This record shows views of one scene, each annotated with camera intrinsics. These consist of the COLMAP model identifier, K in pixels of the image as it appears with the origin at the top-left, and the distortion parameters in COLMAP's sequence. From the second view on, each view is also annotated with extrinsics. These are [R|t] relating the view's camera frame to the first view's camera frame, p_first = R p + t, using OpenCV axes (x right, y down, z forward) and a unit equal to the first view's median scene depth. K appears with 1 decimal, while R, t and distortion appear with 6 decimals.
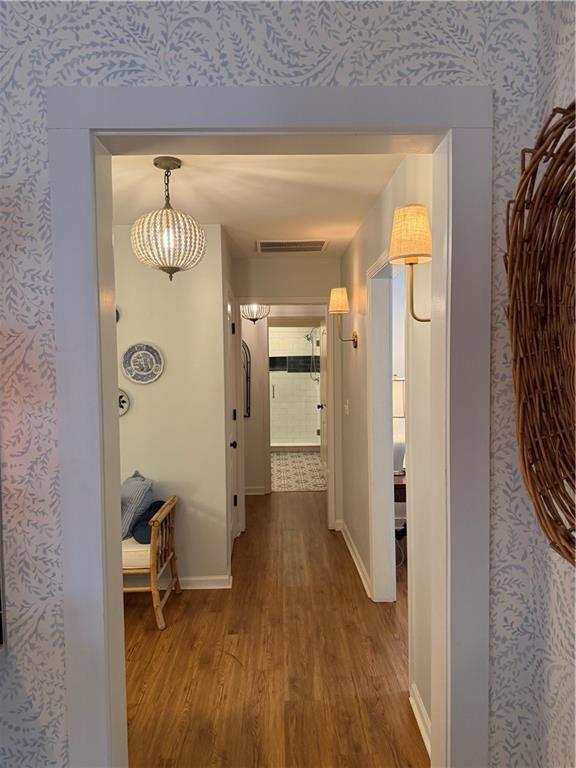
lens RADIAL K [[533.4, 0, 288.0], [0, 533.4, 384.0], [0, 0, 1]] dist [0.117381, -0.150791]
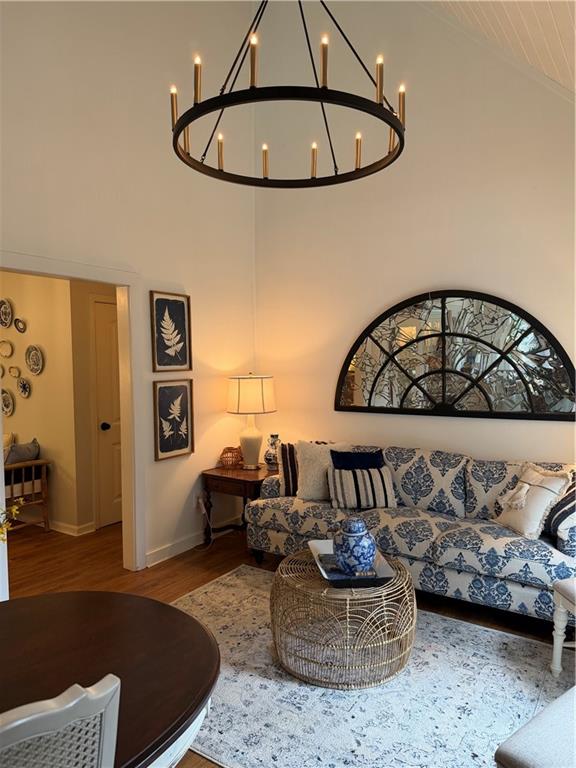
lens RADIAL K [[533.4, 0, 288.0], [0, 533.4, 384.0], [0, 0, 1]] dist [0.117381, -0.150791]
pose [[0.817889, 0.028180, -0.574685, 1.024970], [-0.026496, 0.999585, 0.011307, -0.009903], [0.574766, 0.005978, 0.818296, 0.234824]]
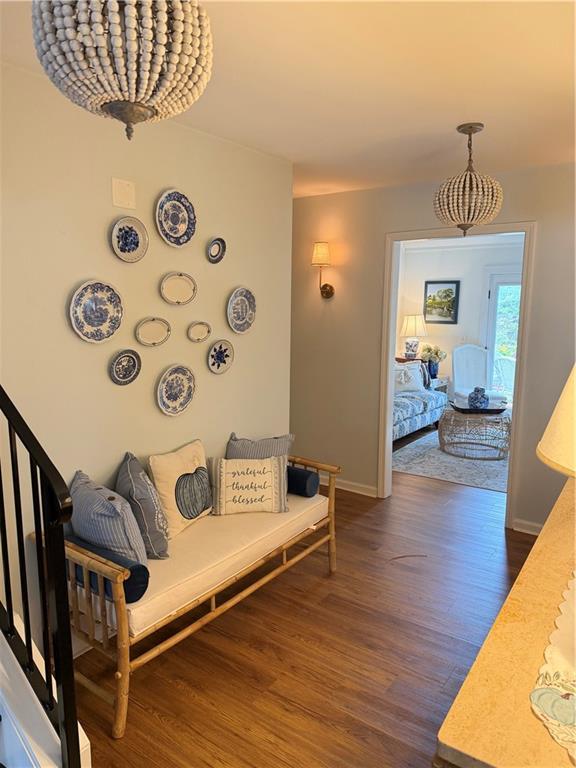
lens RADIAL K [[533.4, 0, 288.0], [0, 533.4, 384.0], [0, 0, 1]] dist [0.117381, -0.150791]
pose [[0.595923, -0.101083, 0.796654, -0.903234], [0.016353, 0.993368, 0.113811, -0.017235], [-0.802875, -0.054795, 0.593624, 0.406883]]
